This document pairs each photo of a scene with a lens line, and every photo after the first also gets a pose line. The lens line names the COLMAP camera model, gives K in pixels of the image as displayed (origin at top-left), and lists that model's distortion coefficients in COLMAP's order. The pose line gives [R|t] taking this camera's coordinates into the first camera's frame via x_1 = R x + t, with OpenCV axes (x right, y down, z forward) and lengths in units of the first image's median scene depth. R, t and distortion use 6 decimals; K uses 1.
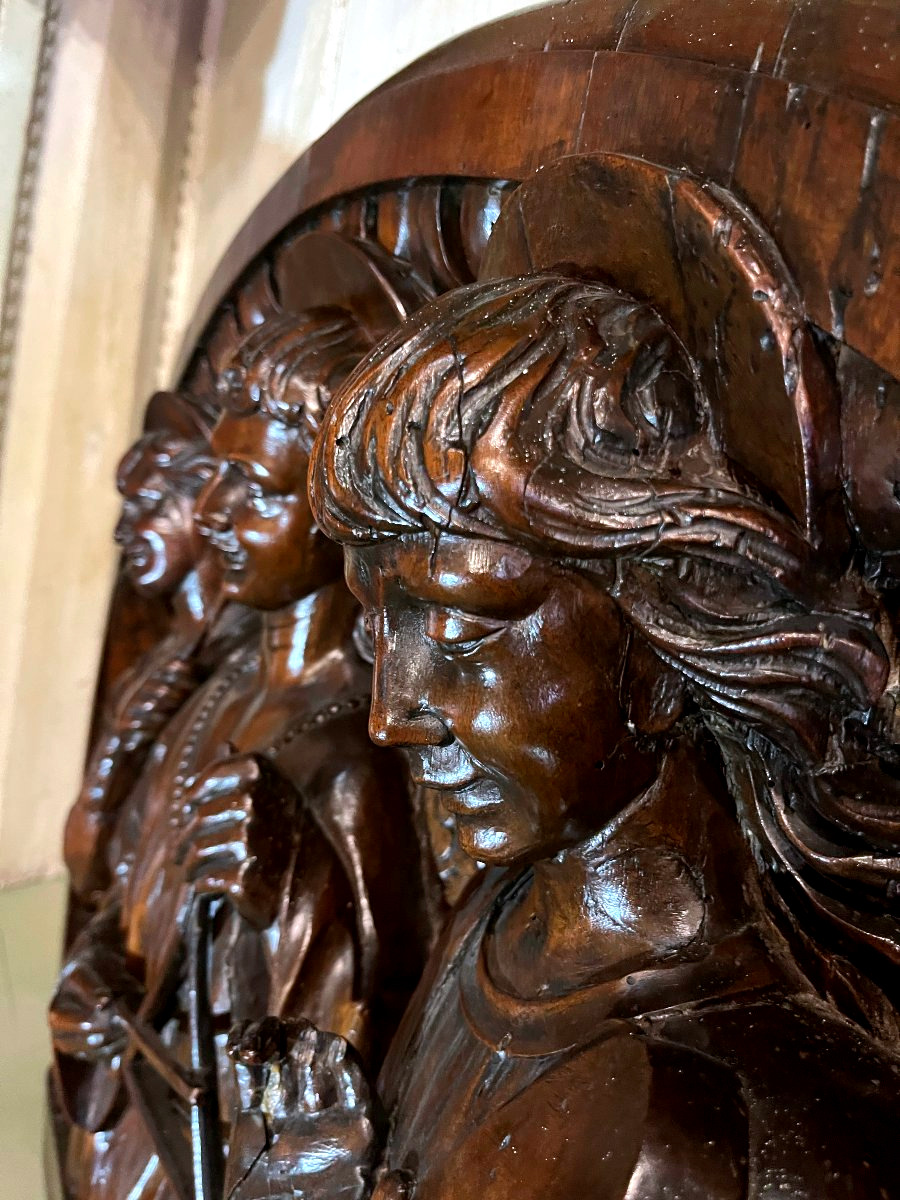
lens RADIAL K [[929.5, 0, 452.1], [0, 929.5, 601.1], [0, 0, 1]] dist [0.006124, 0.005483]
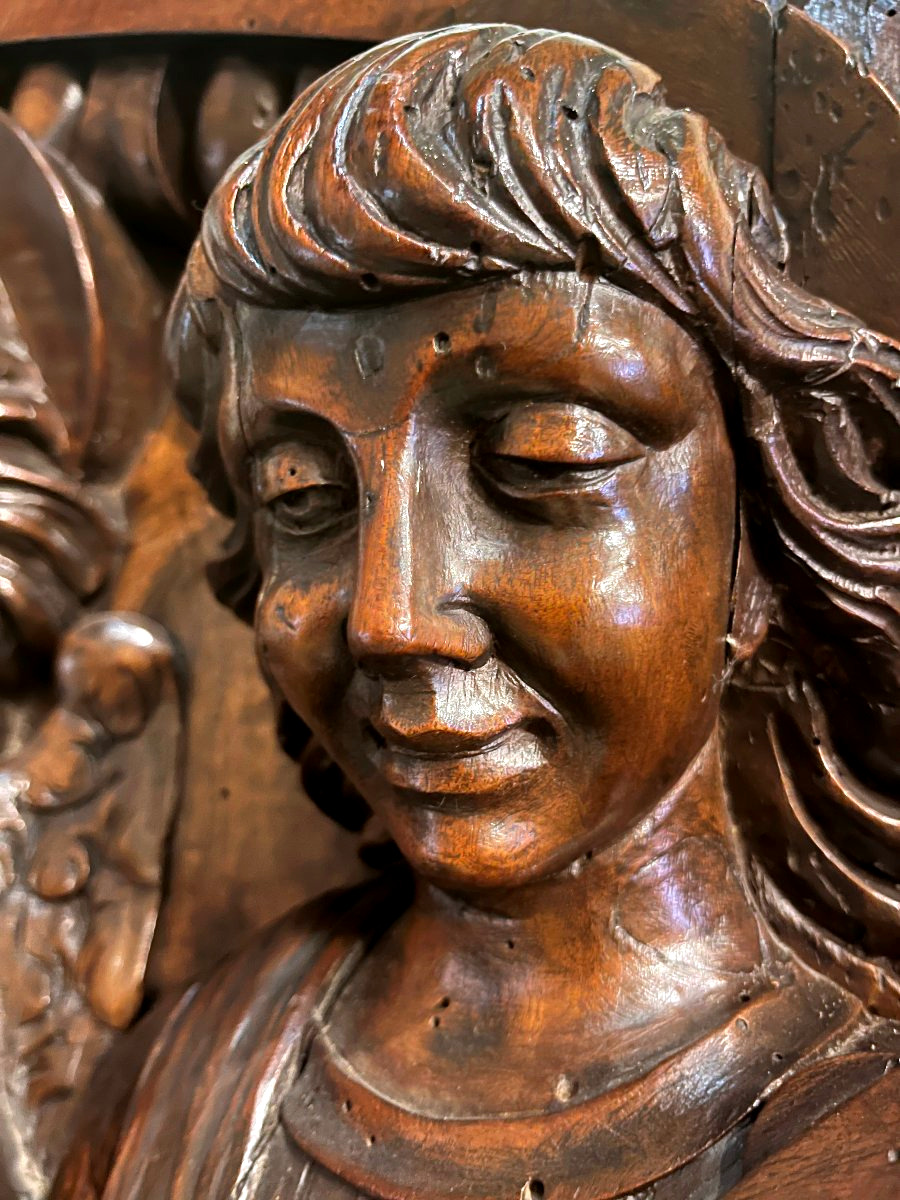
lens RADIAL K [[929.5, 0, 449.1], [0, 929.5, 599.2], [0, 0, 1]] dist [0.006124, 0.005483]
pose [[0.776997, 0.142628, 0.613134, -0.420475], [-0.010313, 0.976748, -0.214144, 0.259113], [-0.629420, 0.160066, 0.760401, 0.593448]]
